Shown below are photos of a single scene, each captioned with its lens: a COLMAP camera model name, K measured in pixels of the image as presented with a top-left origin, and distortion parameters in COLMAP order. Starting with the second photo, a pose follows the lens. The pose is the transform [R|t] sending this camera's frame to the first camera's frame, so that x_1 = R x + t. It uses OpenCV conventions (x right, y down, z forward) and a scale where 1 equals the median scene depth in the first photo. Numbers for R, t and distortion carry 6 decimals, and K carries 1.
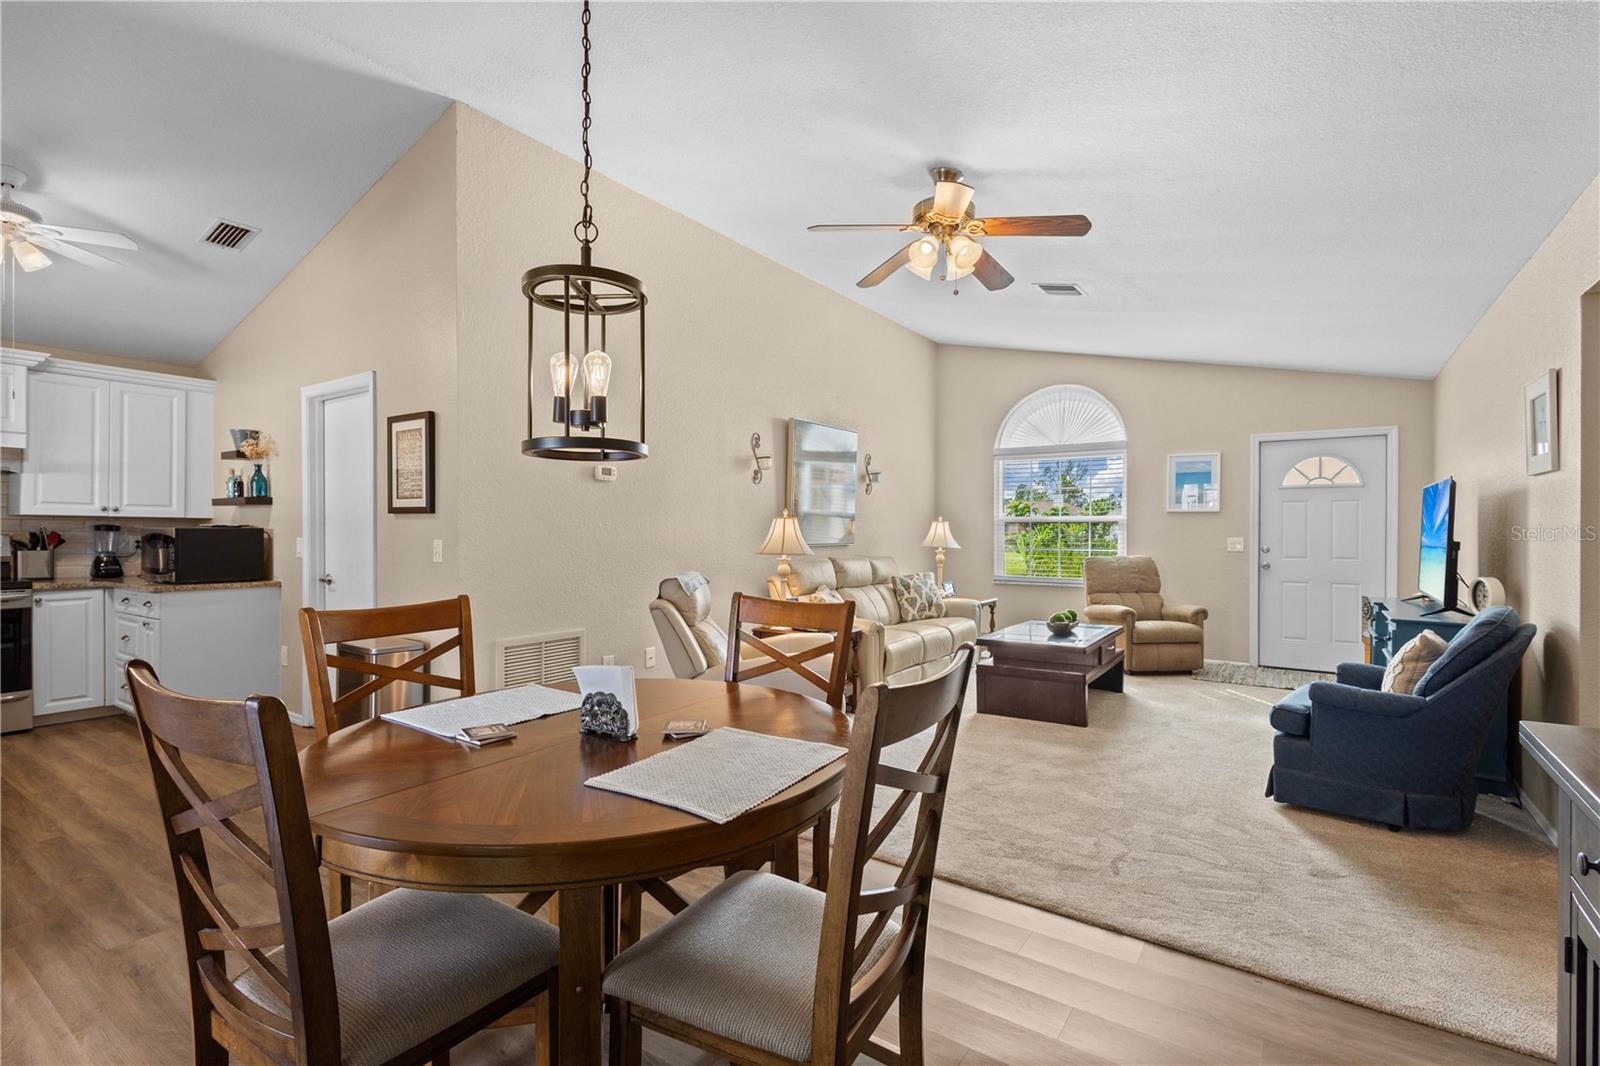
lens RADIAL K [[728.8, 0, 805.9], [0, 728.8, 531.8], [0, 0, 1]] dist [0.001967, -0.000159]
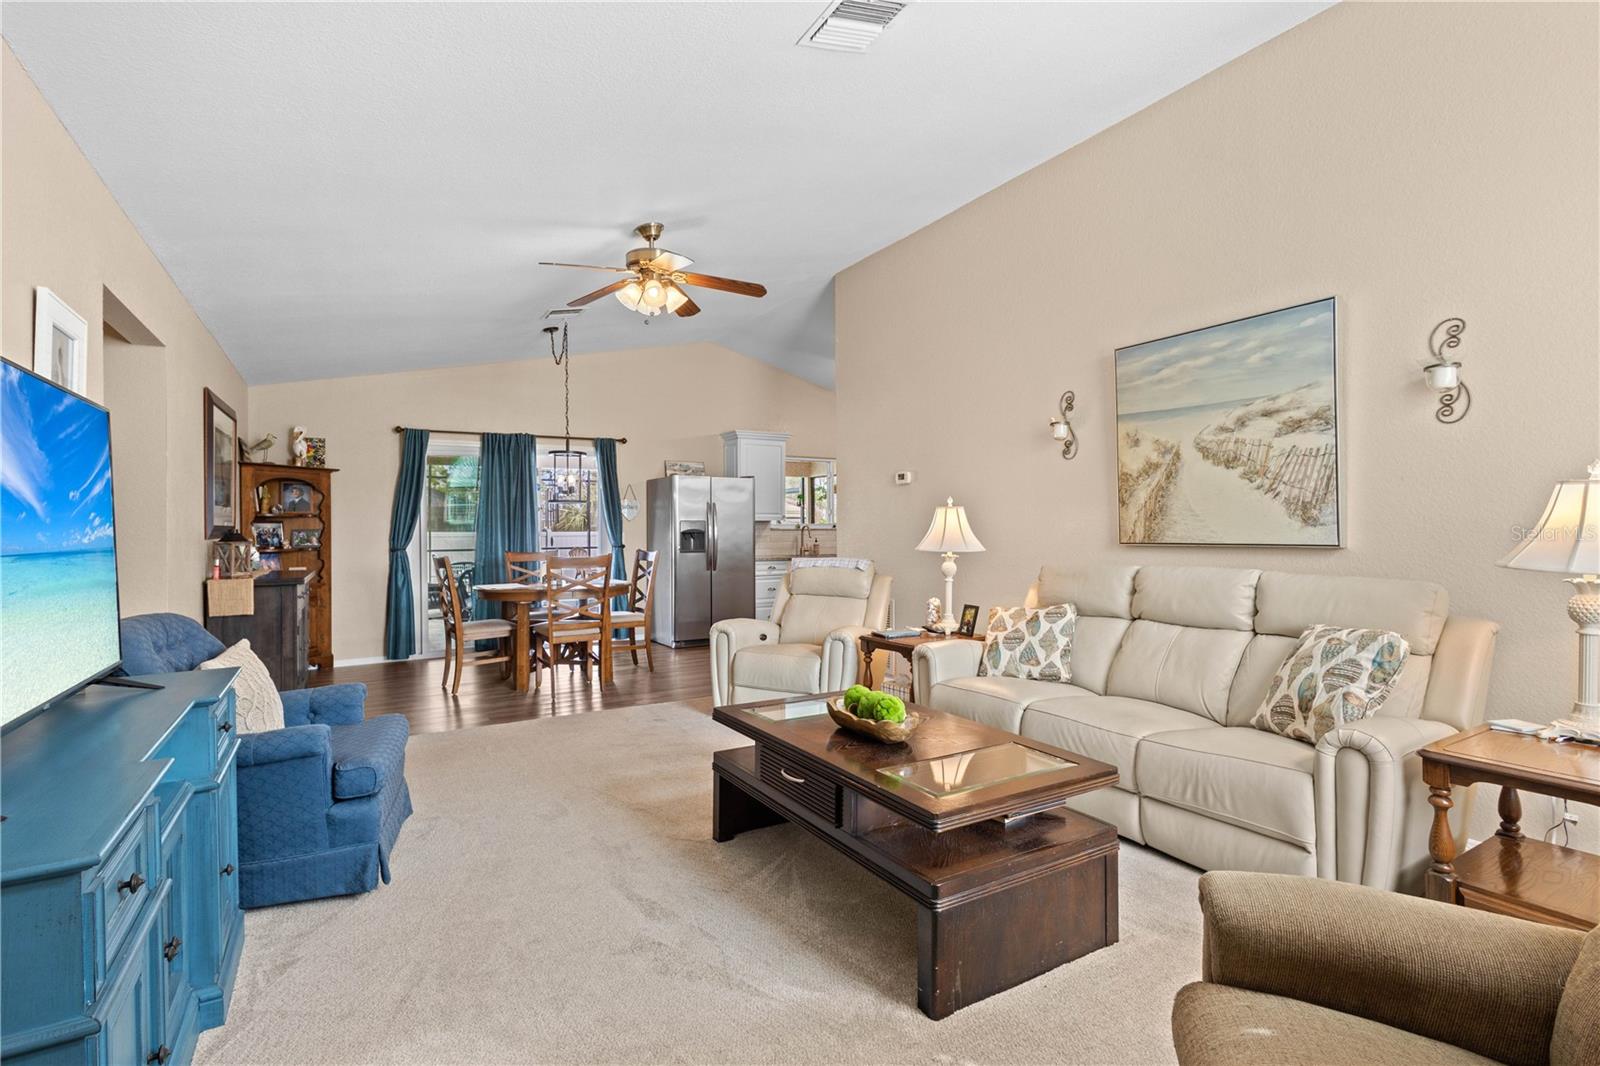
lens RADIAL K [[738.2, 0, 800.1], [0, 738.2, 531.1], [0, 0, 1]] dist [0.009469, -0.000161]
pose [[-0.429388, 0.002620, -0.903116, 0.829545], [0.001917, 0.999996, 0.001989, 0.004769], [0.903118, -0.000877, -0.429391, 1.238249]]
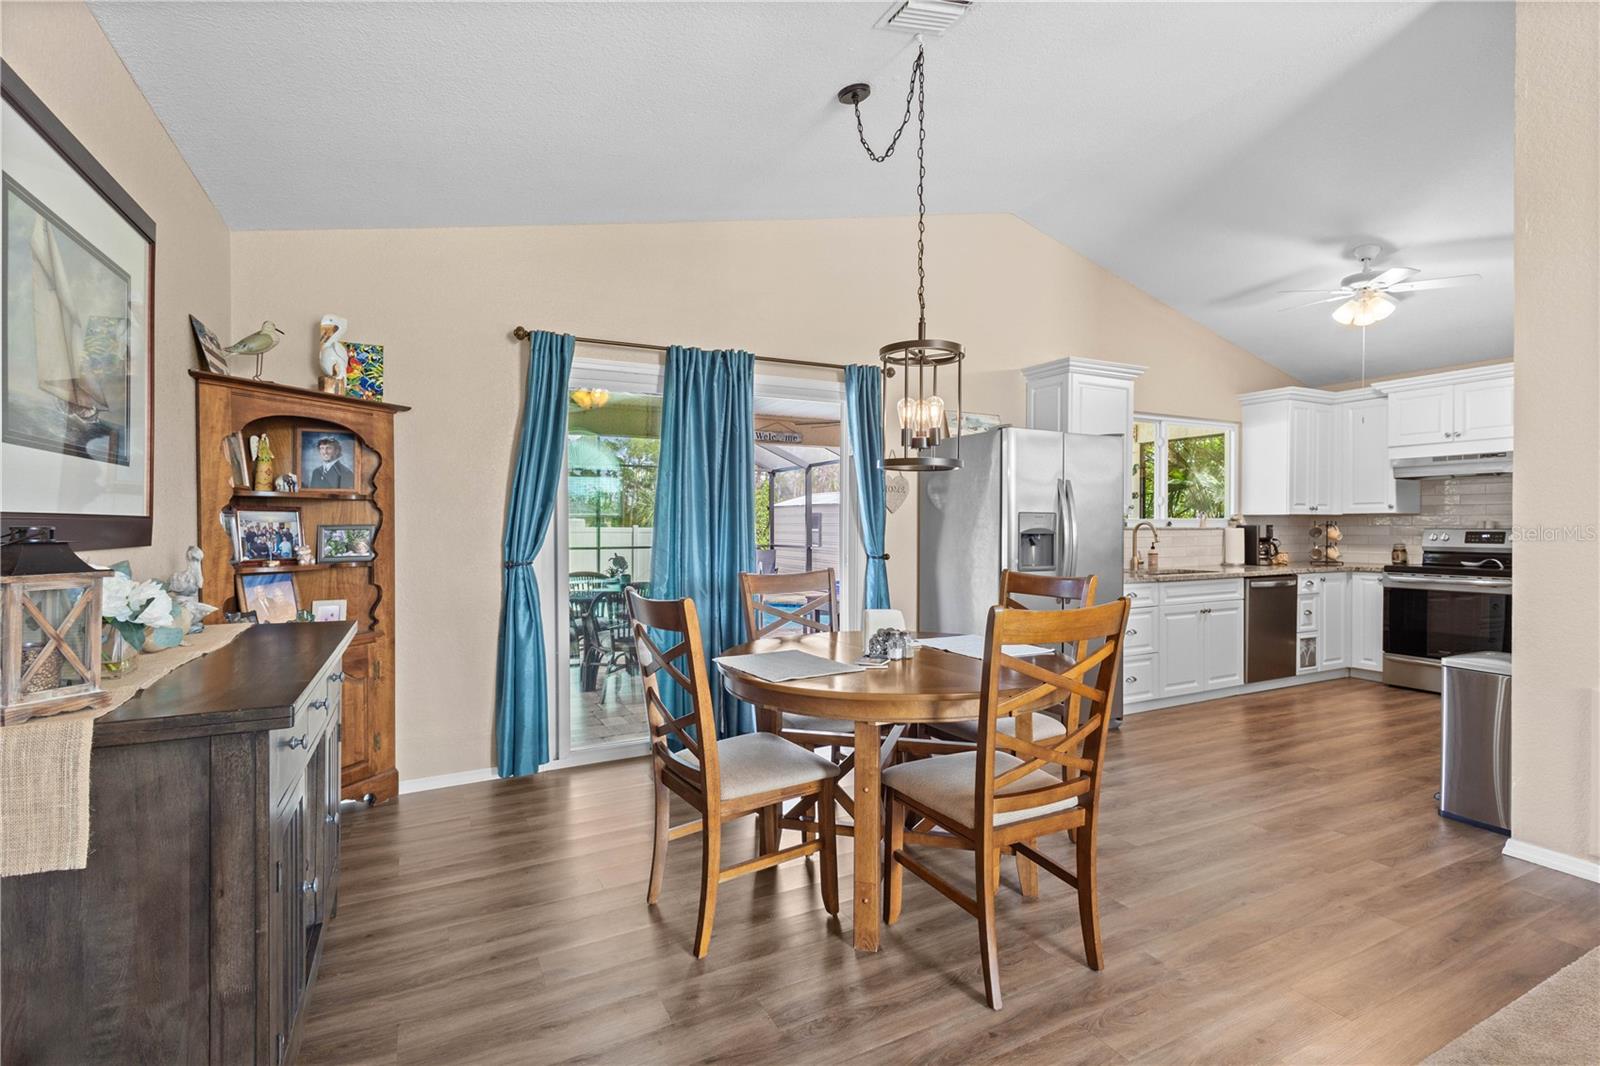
lens RADIAL K [[738.2, 0, 800.1], [0, 738.2, 531.1], [0, 0, 1]] dist [0.009469, -0.000161]
pose [[-0.488630, 0.003883, -0.872482, 0.394085], [-0.002522, 0.999980, 0.005862, 0.003319], [0.872487, 0.005065, -0.488610, 0.553393]]
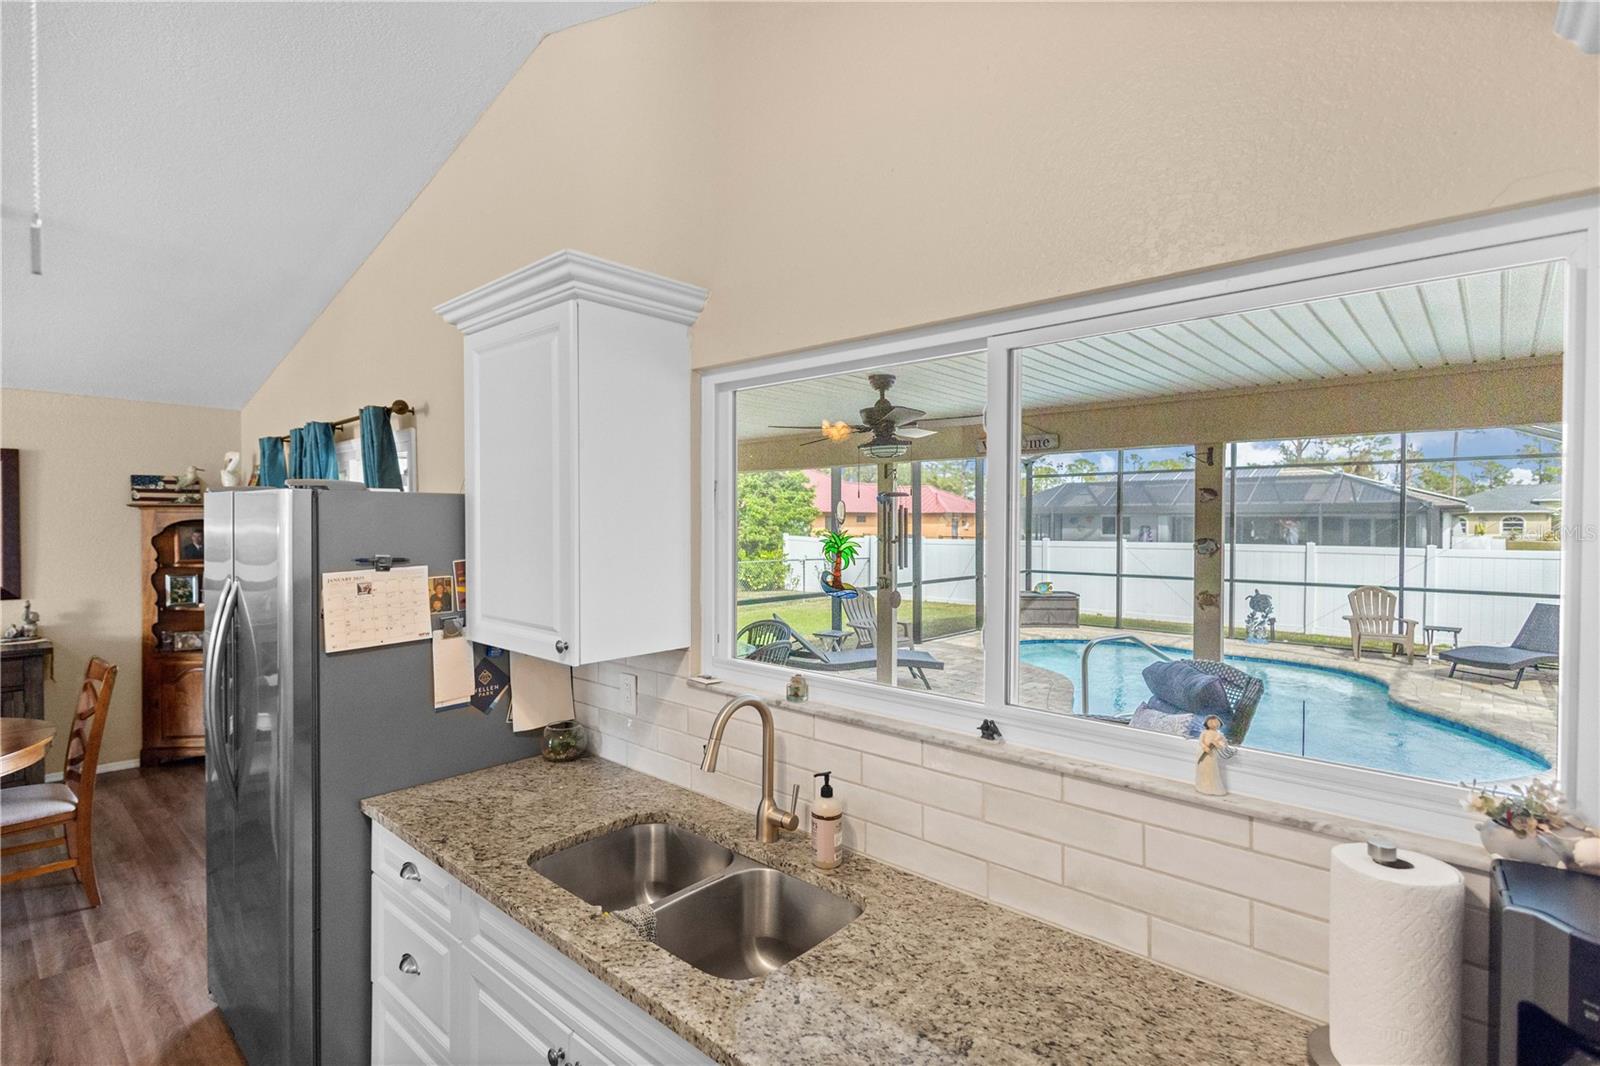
lens RADIAL K [[763.5, 0, 806.4], [0, 763.5, 524.4], [0, 0, 1]] dist [0.003713, 0.000012]
pose [[-0.989250, -0.007304, 0.146051, -0.915795], [-0.005991, 0.999938, 0.009425, -0.092758], [-0.146110, 0.008448, -0.989232, 0.820279]]
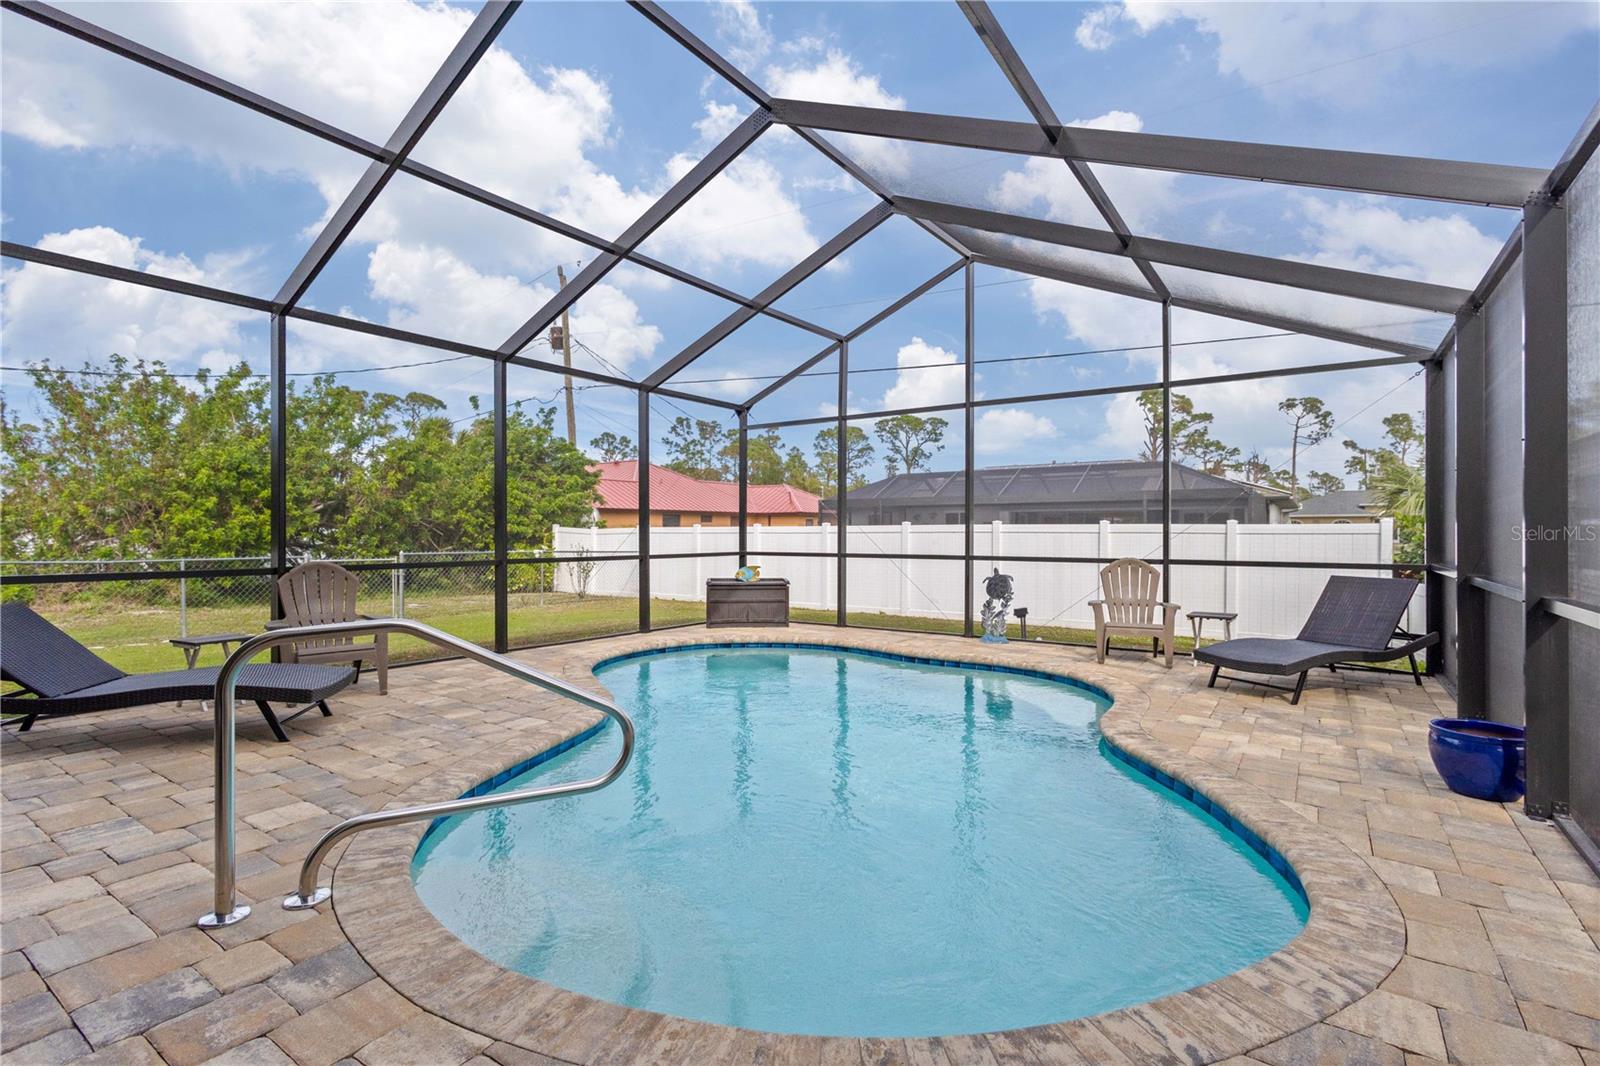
lens RADIAL K [[740.3, 0, 825.4], [0, 740.3, 530.9], [0, 0, 1]] dist [0.001166, 0.000139]
pose [[-0.999826, -0.007020, 0.017254, -1.564021], [-0.007054, 0.999973, -0.001938, 0.037510], [-0.017240, -0.002060, -0.999849, -0.009969]]
